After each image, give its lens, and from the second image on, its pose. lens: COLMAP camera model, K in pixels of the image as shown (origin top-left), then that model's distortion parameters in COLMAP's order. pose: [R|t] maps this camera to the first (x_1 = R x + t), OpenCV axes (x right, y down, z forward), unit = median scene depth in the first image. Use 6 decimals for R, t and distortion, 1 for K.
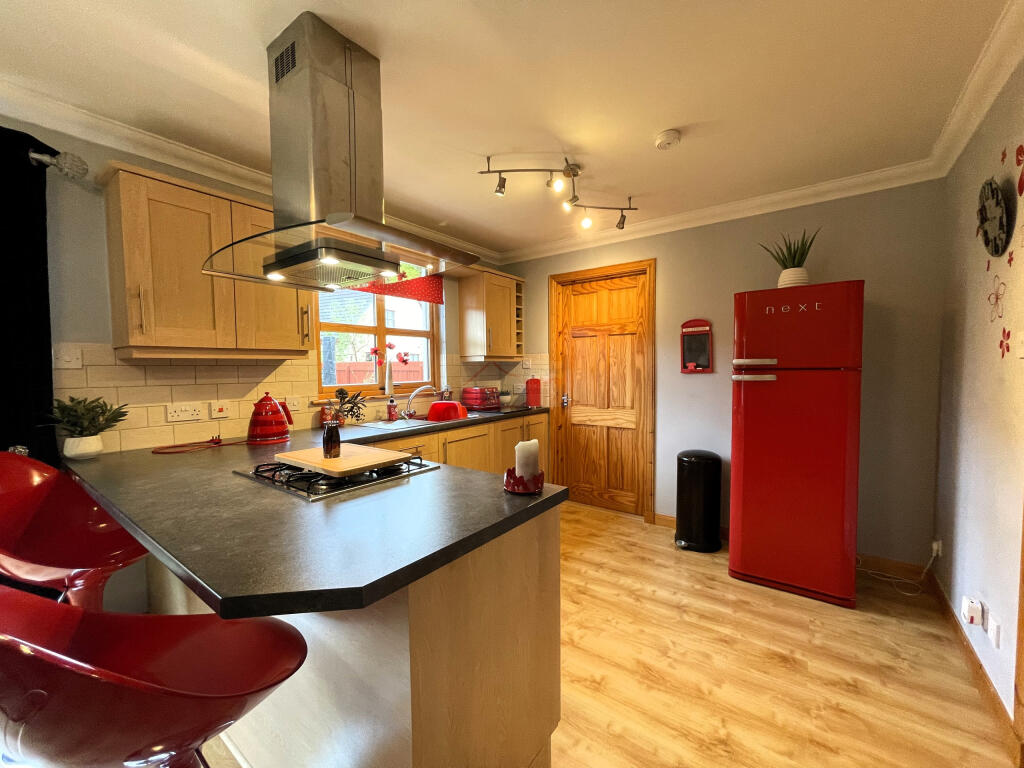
lens RADIAL K [[411.0, 0, 512.0], [0, 411.0, 384.0], [0, 0, 1]] dist [-0.000656, -0.000167]
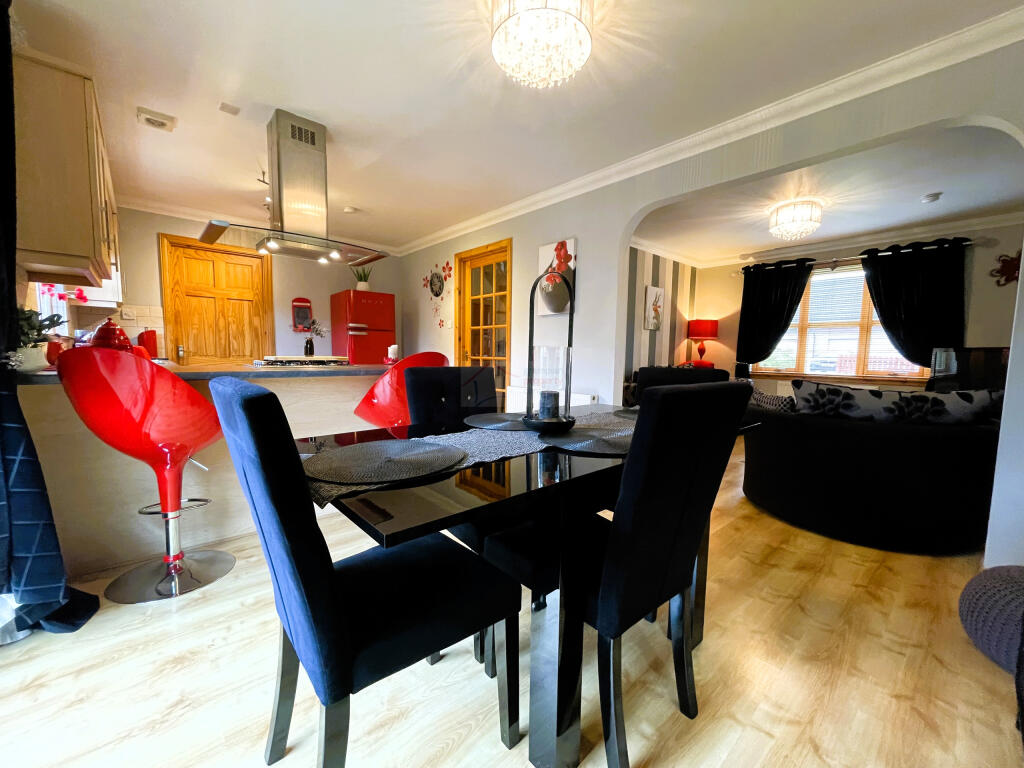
lens RADIAL K [[411.0, 0, 512.0], [0, 411.0, 384.0], [0, 0, 1]] dist [-0.000656, -0.000167]
pose [[0.198172, -0.063801, 0.978089, -0.848473], [0.023353, 0.997903, 0.060362, 0.086943], [-0.979889, 0.010879, 0.199246, -0.099334]]
